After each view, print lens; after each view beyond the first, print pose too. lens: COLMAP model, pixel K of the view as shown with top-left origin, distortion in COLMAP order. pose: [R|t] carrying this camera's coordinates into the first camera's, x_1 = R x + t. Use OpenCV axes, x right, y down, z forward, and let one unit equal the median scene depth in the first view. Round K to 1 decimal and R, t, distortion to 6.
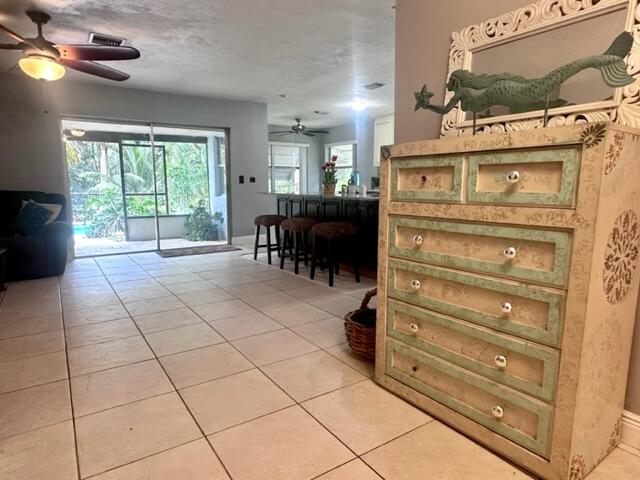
lens RADIAL K [[398.2, 0, 321.9], [0, 398.2, 246.9], [0, 0, 1]] dist [-0.002822, -0.001386]
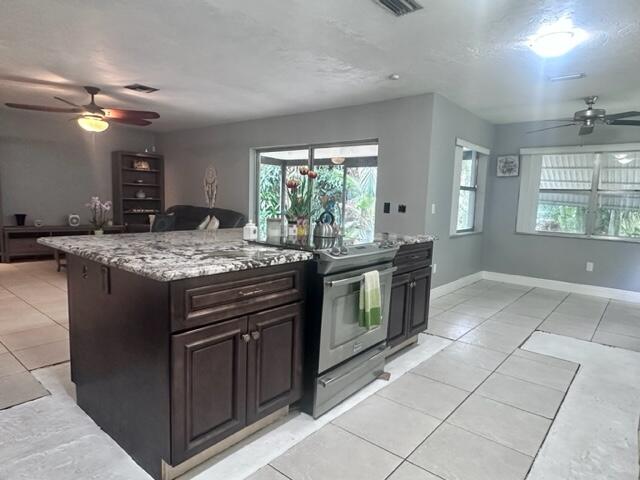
lens RADIAL K [[398.2, 0, 318.0], [0, 398.2, 242.0], [0, 0, 1]] dist [-0.002822, -0.001386]
pose [[0.260487, 0.116763, -0.958391, 0.400304], [-0.186858, 0.979988, 0.068607, -0.117797], [0.947223, 0.161212, 0.277092, 0.605555]]
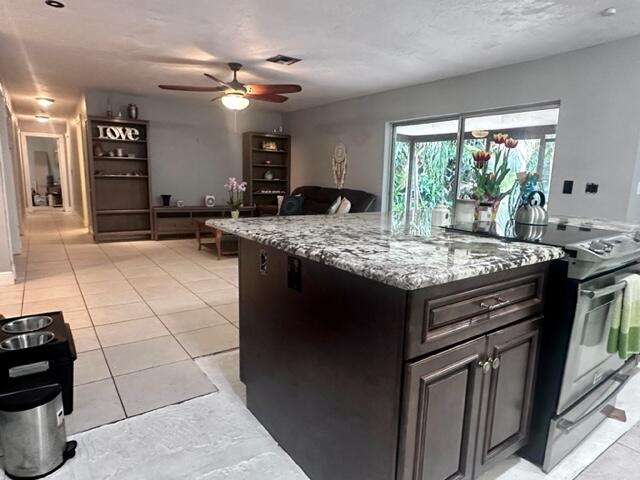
lens RADIAL K [[398.2, 0, 315.3], [0, 398.2, 245.2], [0, 0, 1]] dist [-0.002822, -0.001386]
pose [[0.000758, 0.171999, -0.985097, 0.329630], [-0.181885, 0.968689, 0.168995, -0.103780], [0.983319, 0.179046, 0.032018, 0.556167]]
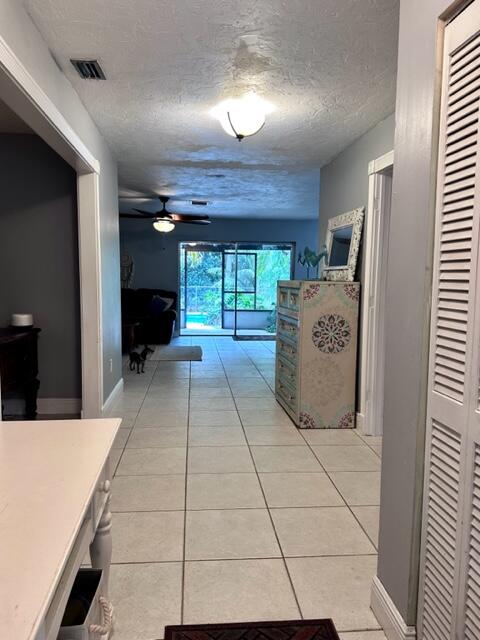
lens RADIAL K [[451.1, 0, 238.7], [0, 451.1, 318.2], [0, 0, 1]] dist [0.034347, -0.019434]
pose [[0.883480, 0.059835, -0.464632, 0.252361], [-0.092836, 0.994502, -0.048453, 0.019166], [0.459178, 0.085942, 0.884177, -0.274838]]
